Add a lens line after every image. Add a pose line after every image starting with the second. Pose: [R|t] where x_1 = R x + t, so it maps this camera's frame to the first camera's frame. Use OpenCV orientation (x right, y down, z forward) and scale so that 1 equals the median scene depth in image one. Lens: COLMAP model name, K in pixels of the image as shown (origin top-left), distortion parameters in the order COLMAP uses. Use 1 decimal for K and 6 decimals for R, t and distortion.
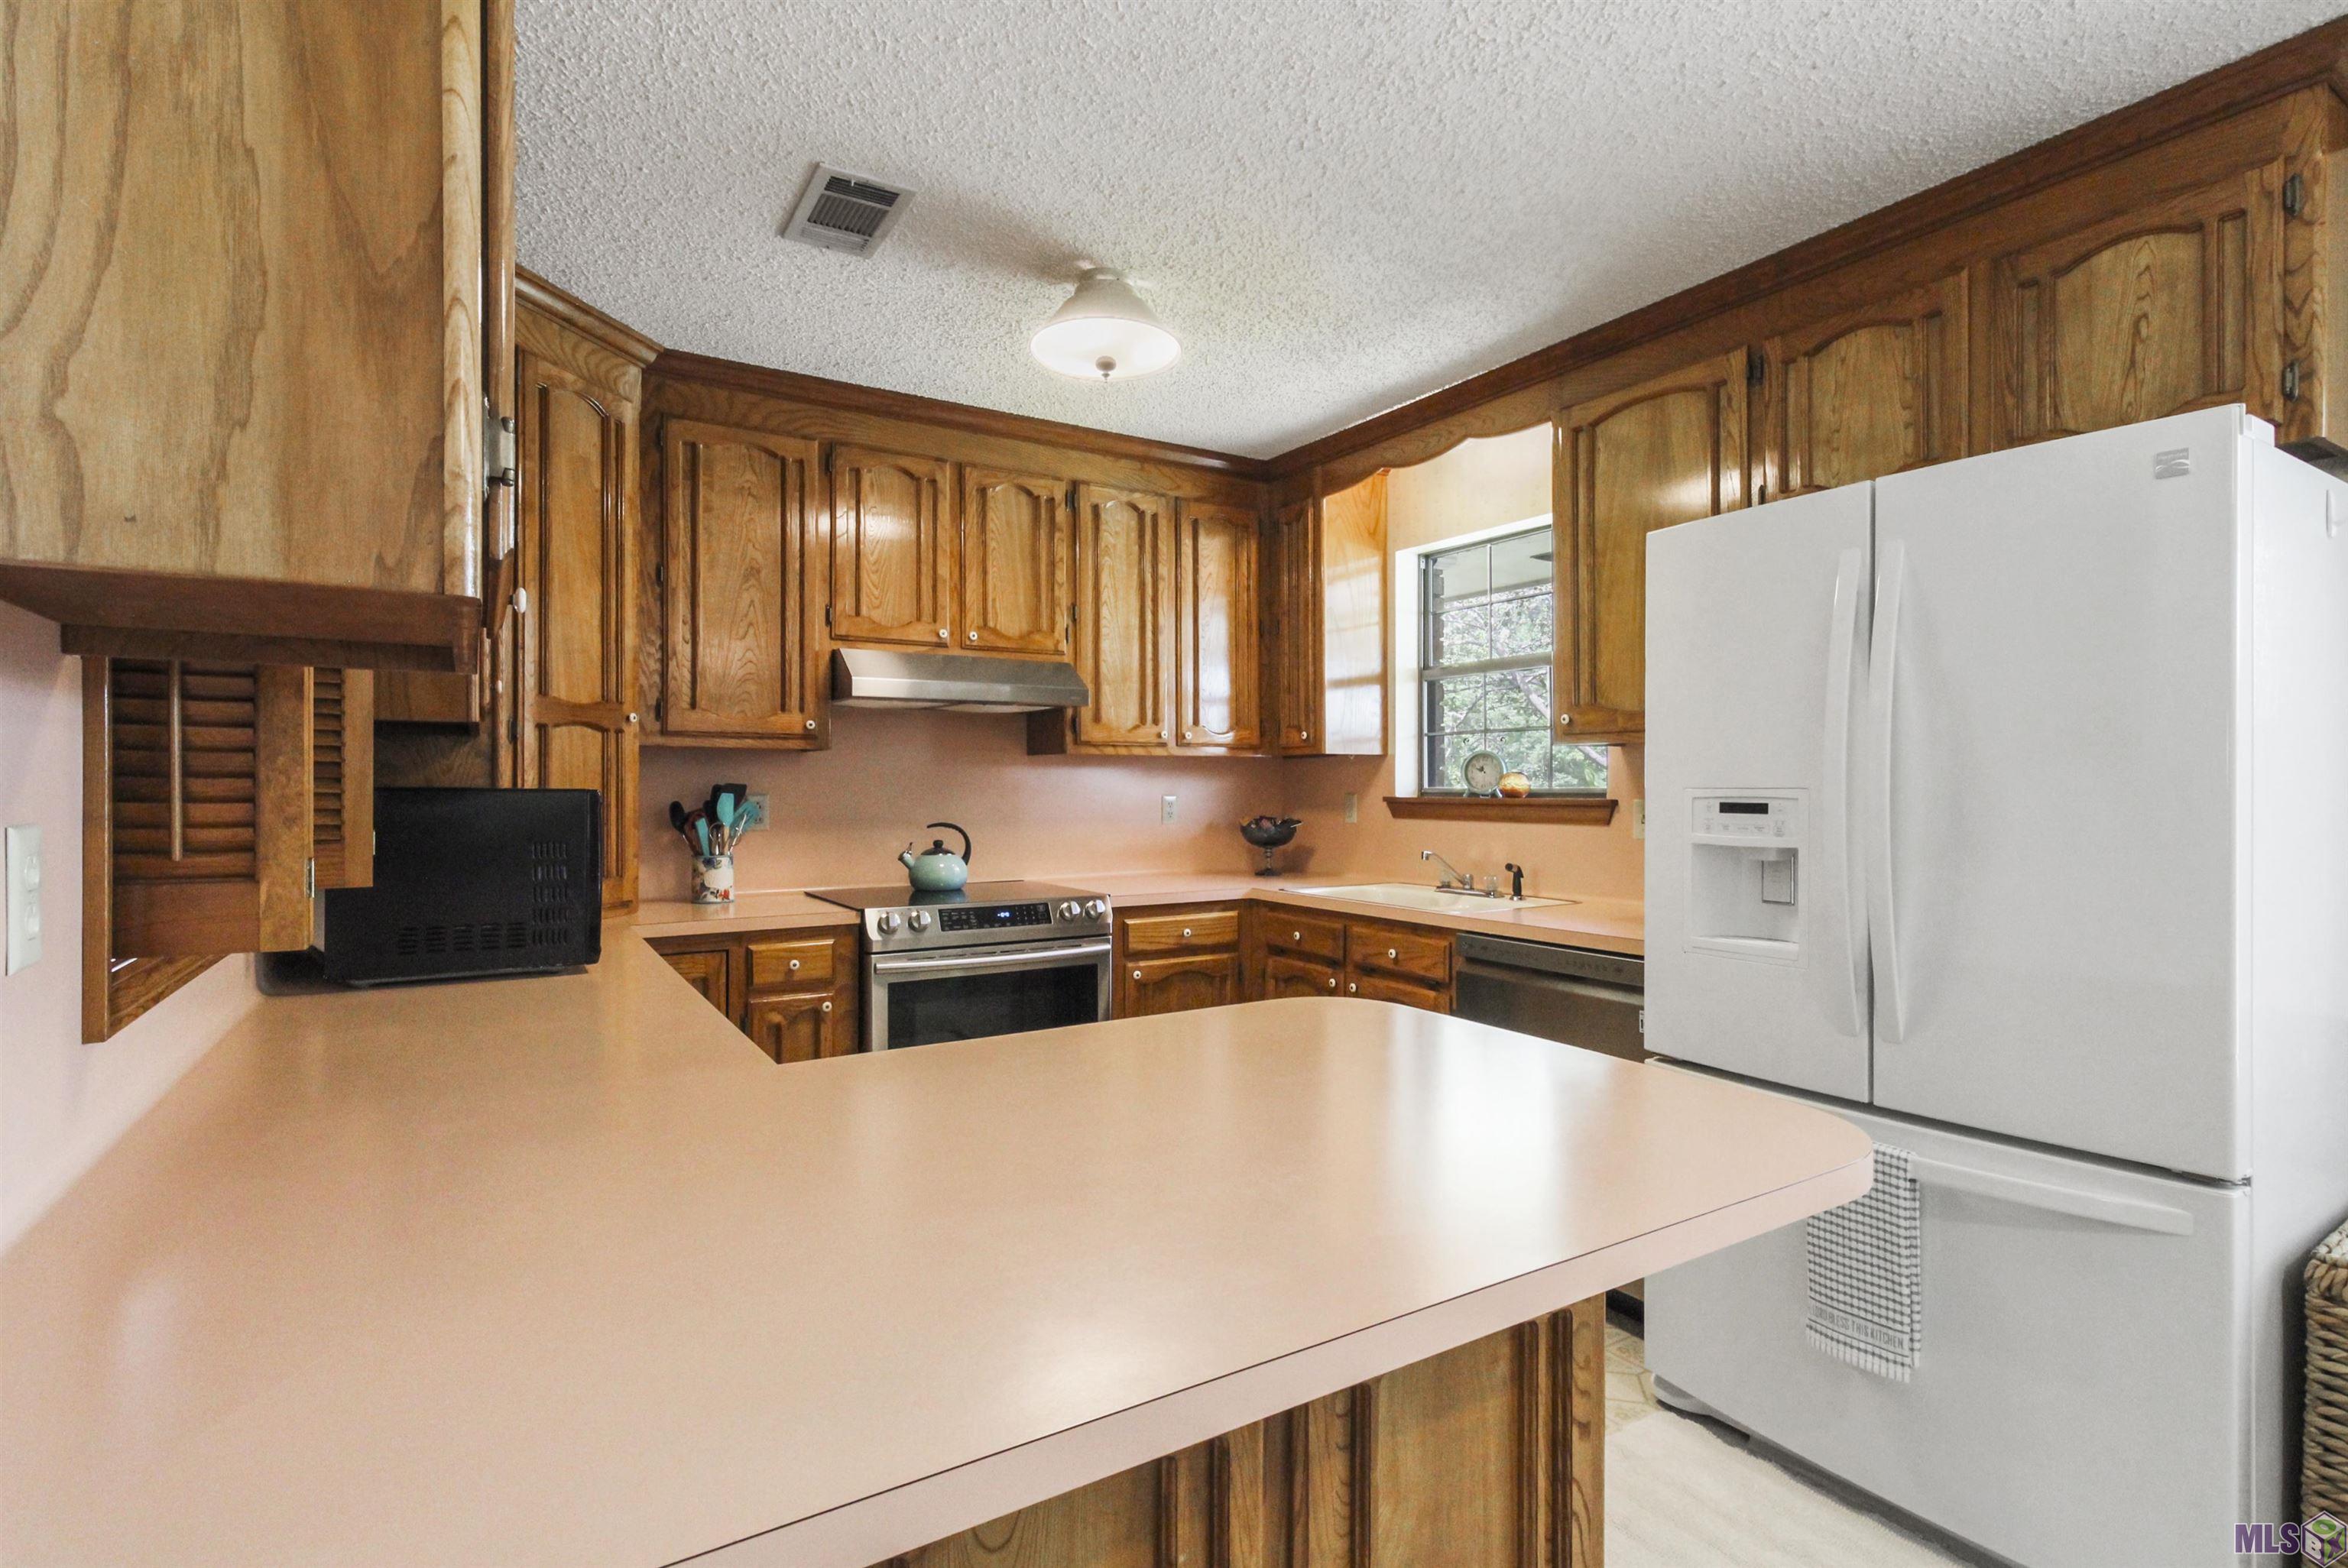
lens RADIAL K [[1129.3, 0, 1179.4], [0, 1129.3, 788.7], [0, 0, 1]] dist [0.001261, 0.000859]
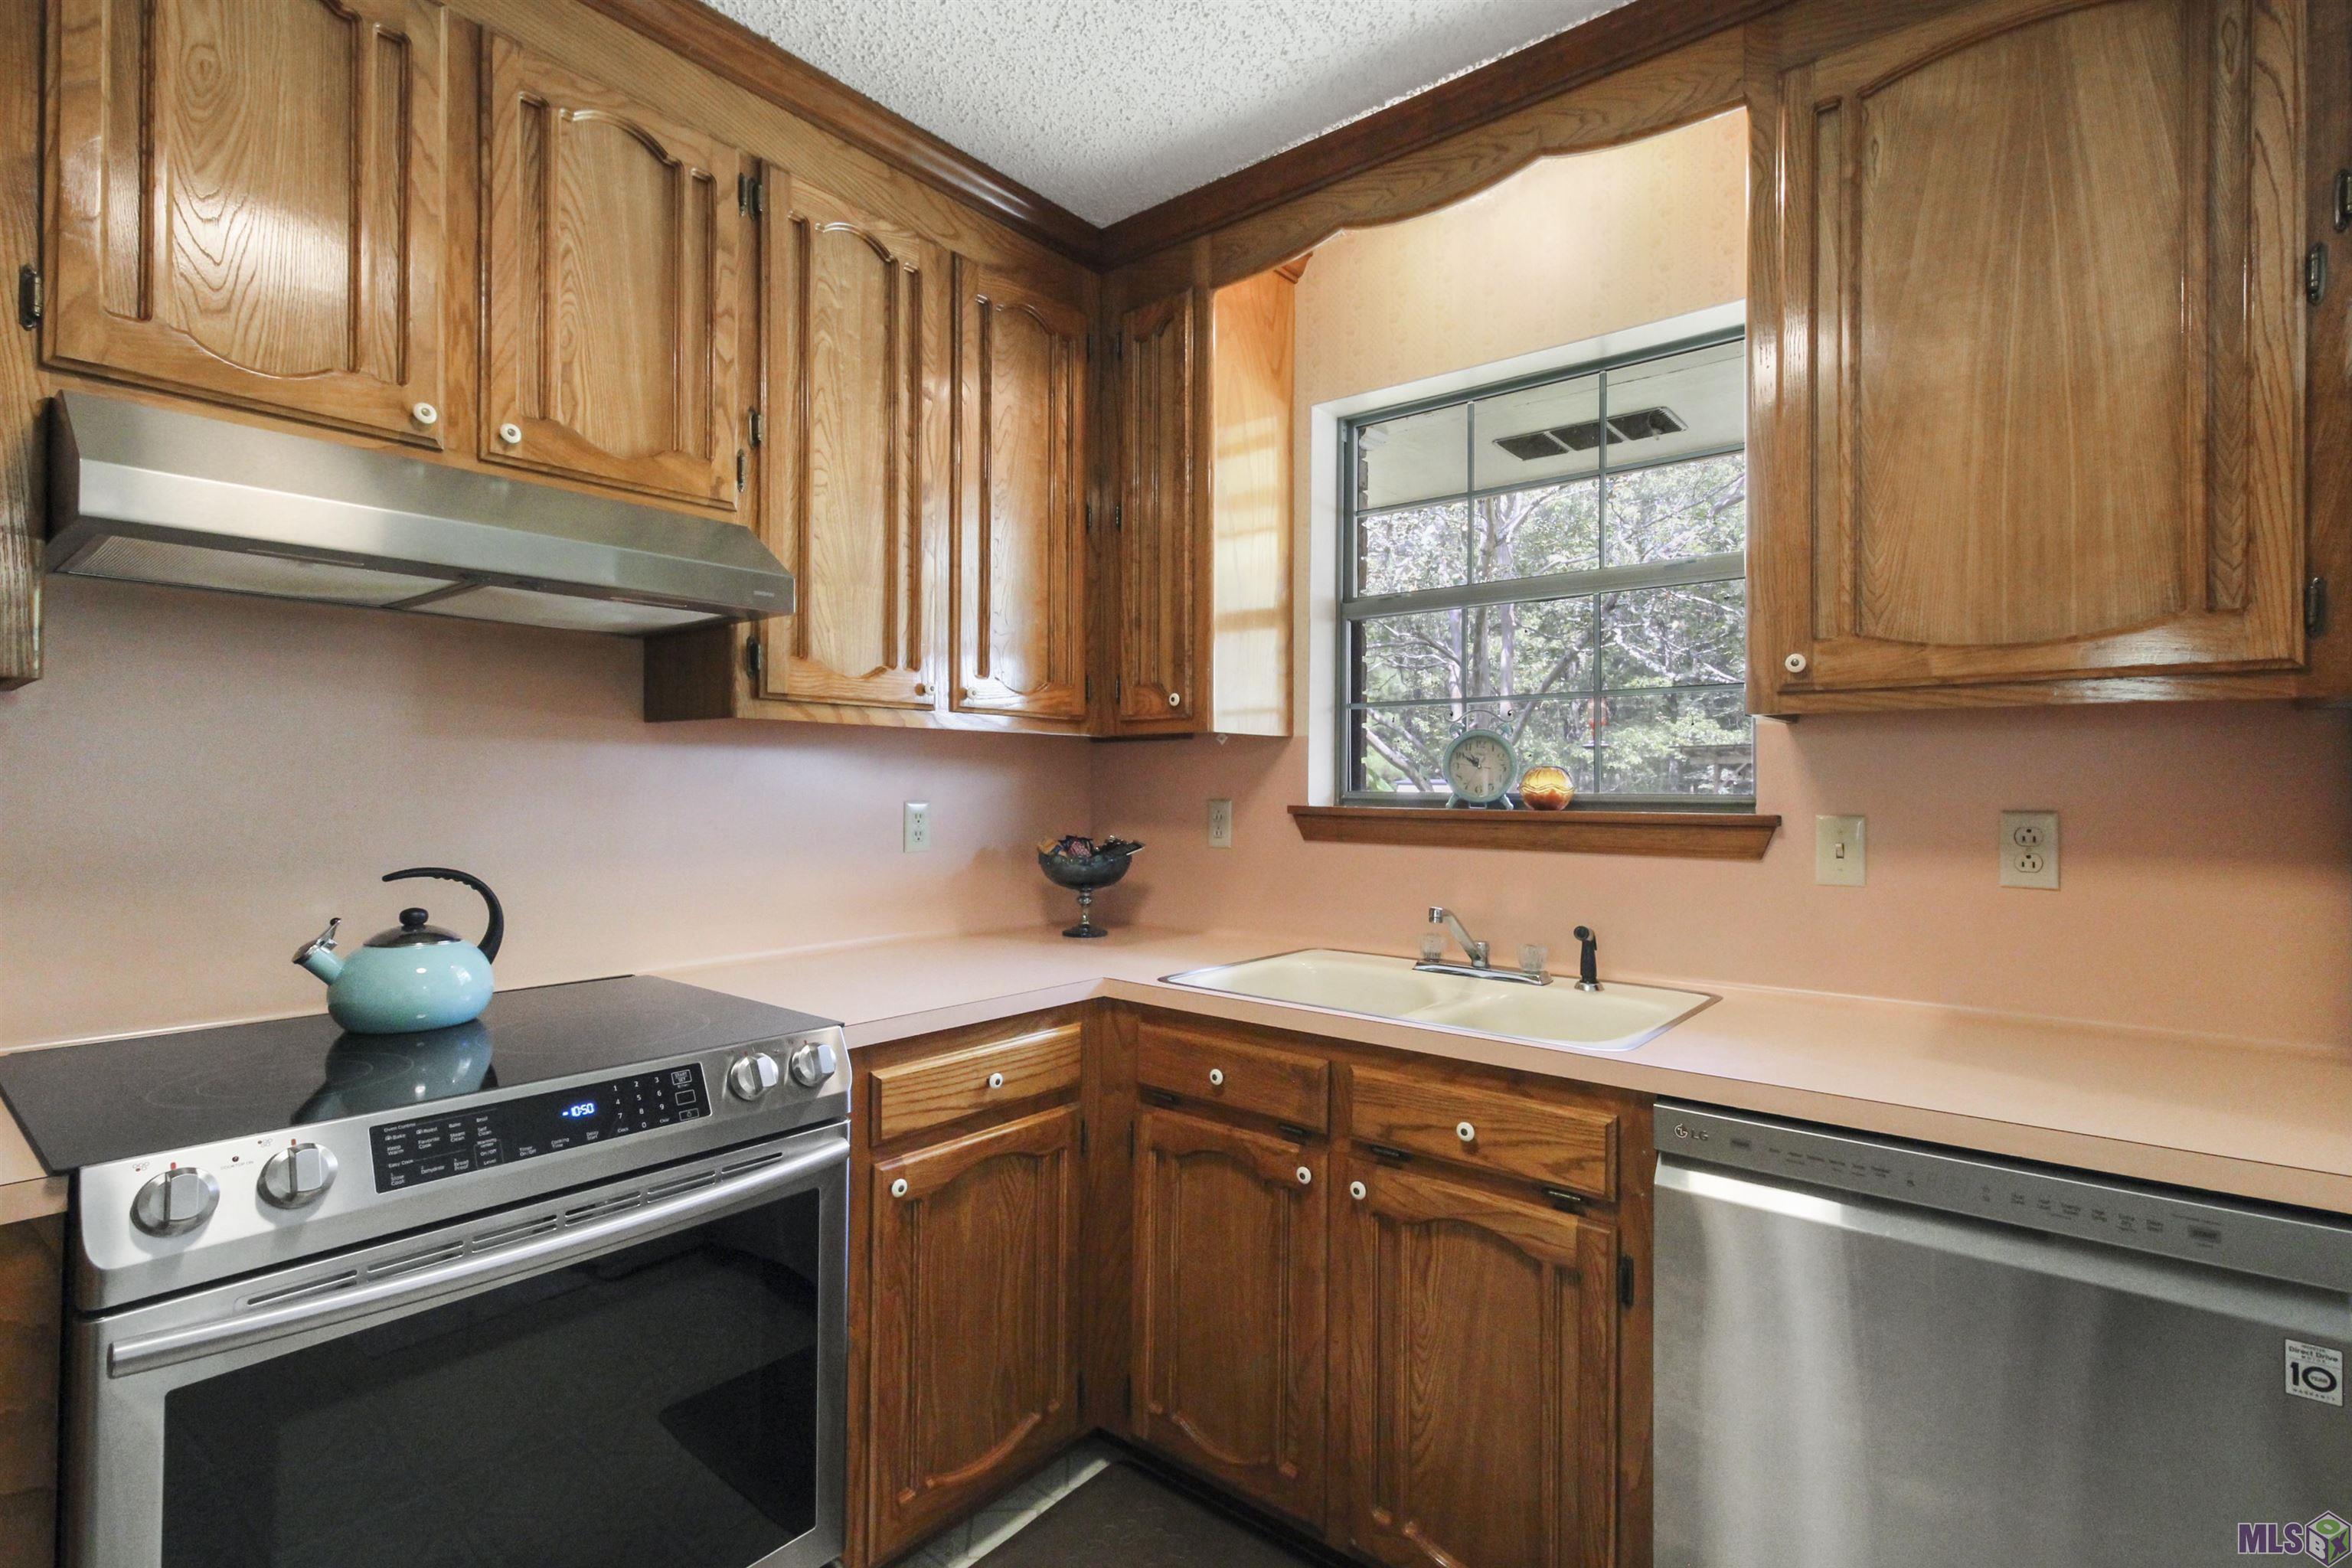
lens RADIAL K [[1094.6, 0, 1181.5], [0, 1094.6, 778.4], [0, 0, 1]] dist [0.001895, 0.000887]
pose [[0.946728, 0.009066, 0.321905, -0.075215], [-0.006265, 0.999933, -0.009737, -0.001707], [-0.321972, 0.007202, 0.946722, 0.534130]]
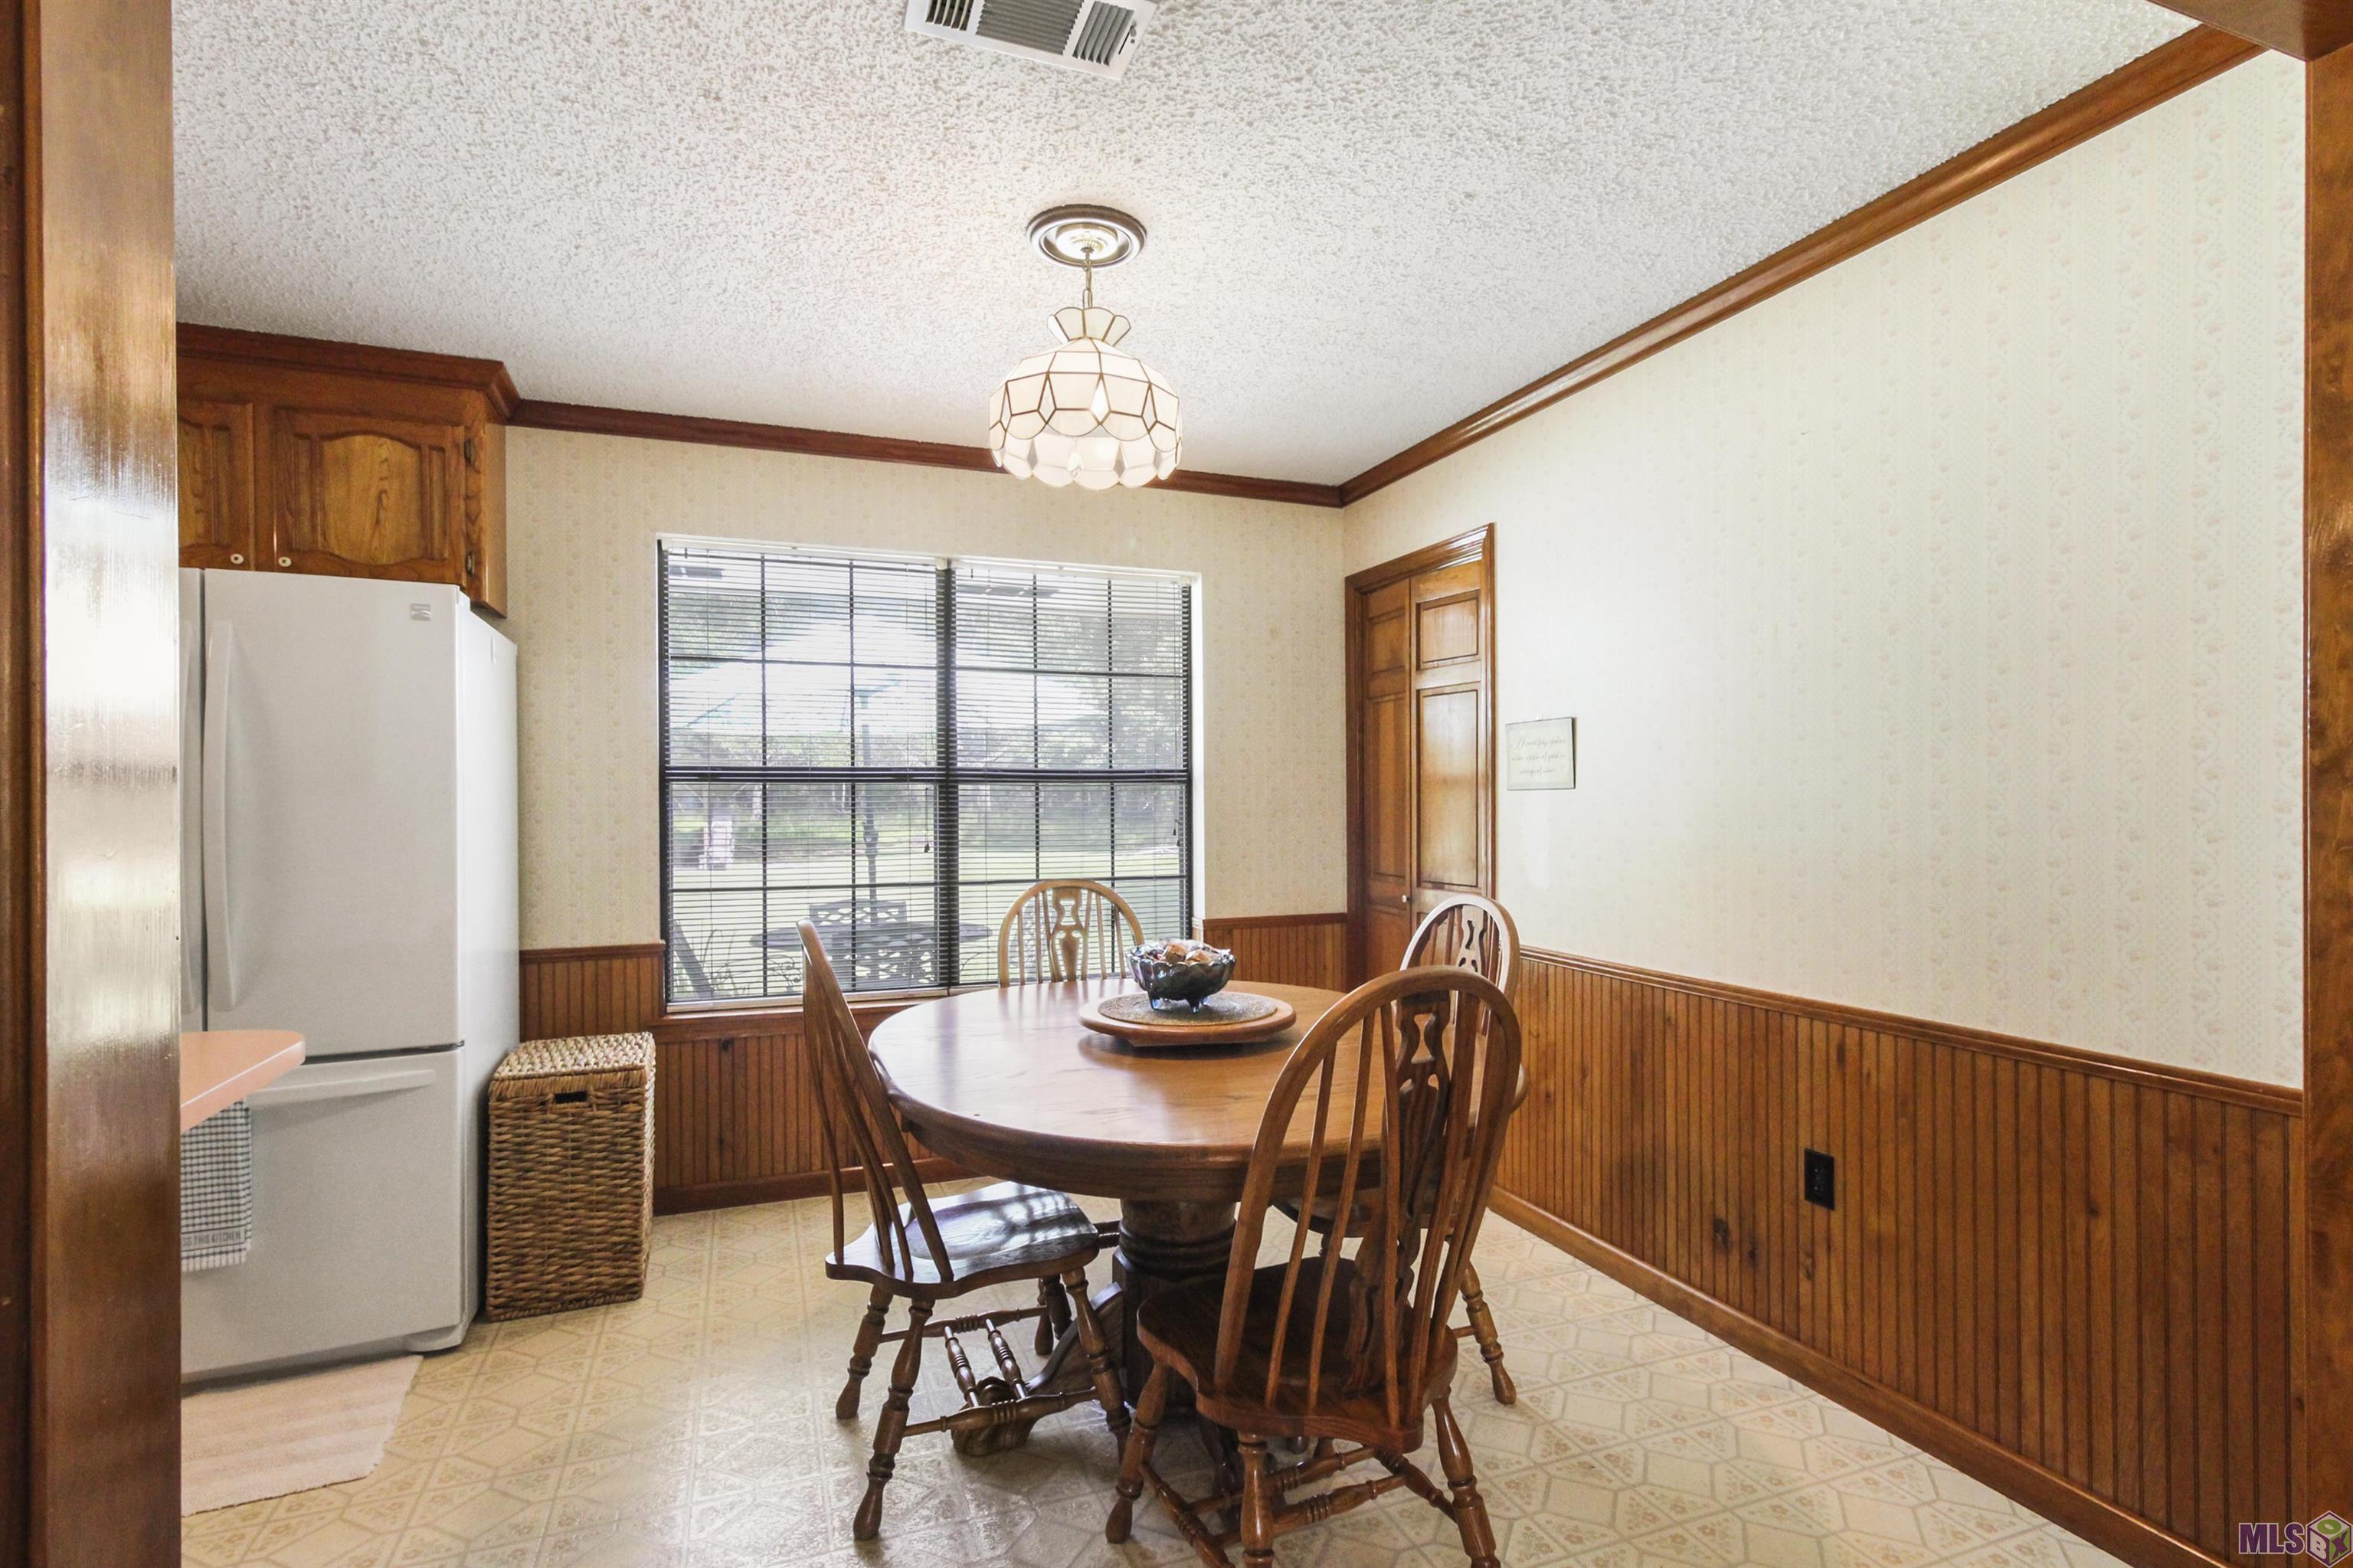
lens RADIAL K [[1164.3, 0, 1185.3], [0, 1164.3, 799.4], [0, 0, 1]] dist [0.001293, 0.000527]
pose [[0.194844, -0.000343, 0.980834, -0.247797], [0.009069, 0.999958, -0.001452, -0.002671], [-0.980792, 0.009178, 0.194839, -0.180388]]
